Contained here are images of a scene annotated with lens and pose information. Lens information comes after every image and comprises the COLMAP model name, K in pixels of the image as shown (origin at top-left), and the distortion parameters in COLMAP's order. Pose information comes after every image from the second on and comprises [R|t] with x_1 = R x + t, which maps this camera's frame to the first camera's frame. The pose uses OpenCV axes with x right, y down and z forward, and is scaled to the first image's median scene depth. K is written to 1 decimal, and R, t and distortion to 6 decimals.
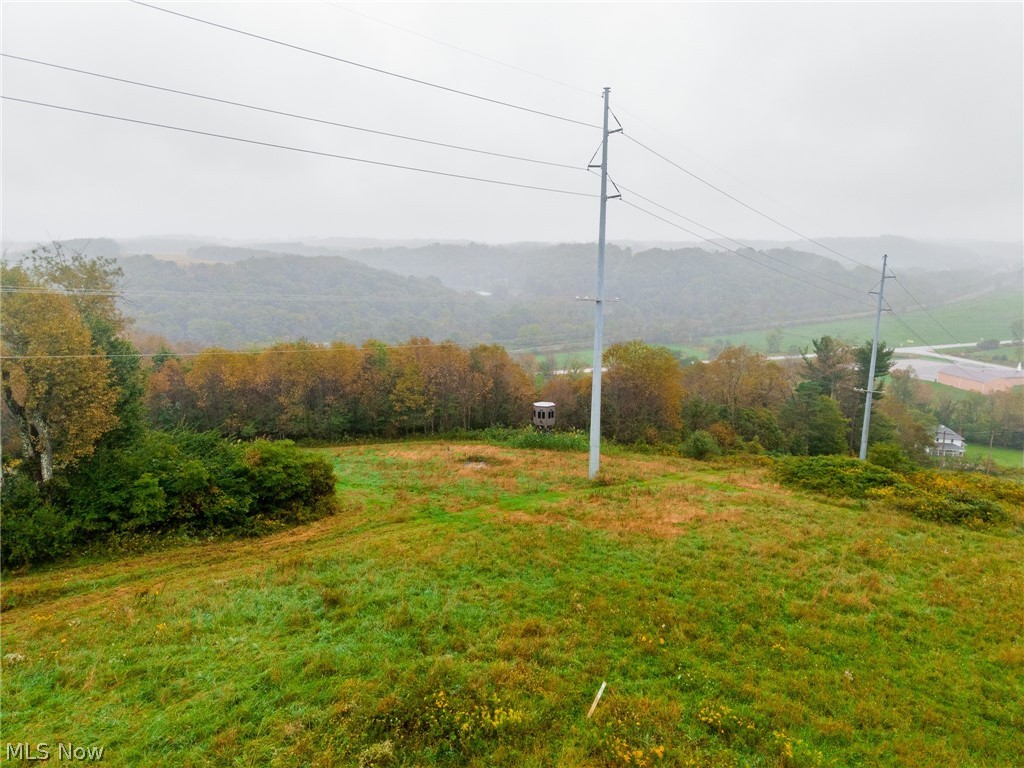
lens RADIAL K [[687.3, 0, 512.4], [0, 687.3, 379.0], [0, 0, 1]] dist [0.005317, -0.002660]
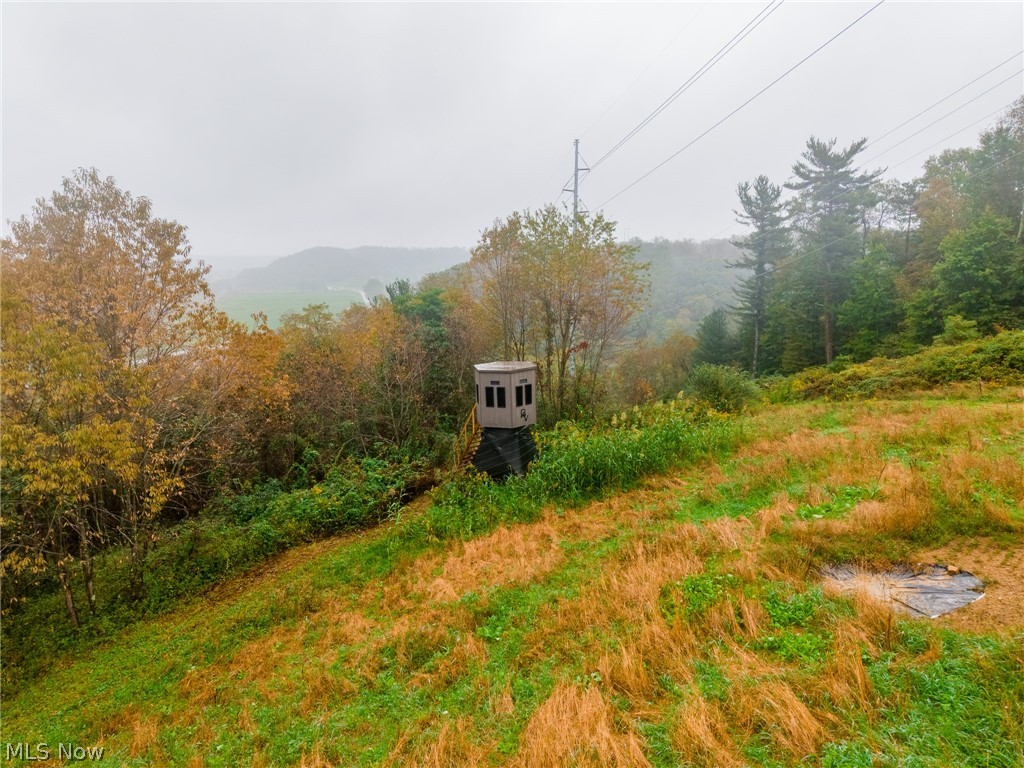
lens RADIAL K [[687.3, 0, 512.4], [0, 687.3, 379.0], [0, 0, 1]] dist [0.005317, -0.002660]
pose [[0.505368, -0.154025, 0.849046, -0.218412], [0.173825, 0.981942, 0.074669, 0.017722], [-0.845215, 0.109850, 0.523015, 0.741290]]
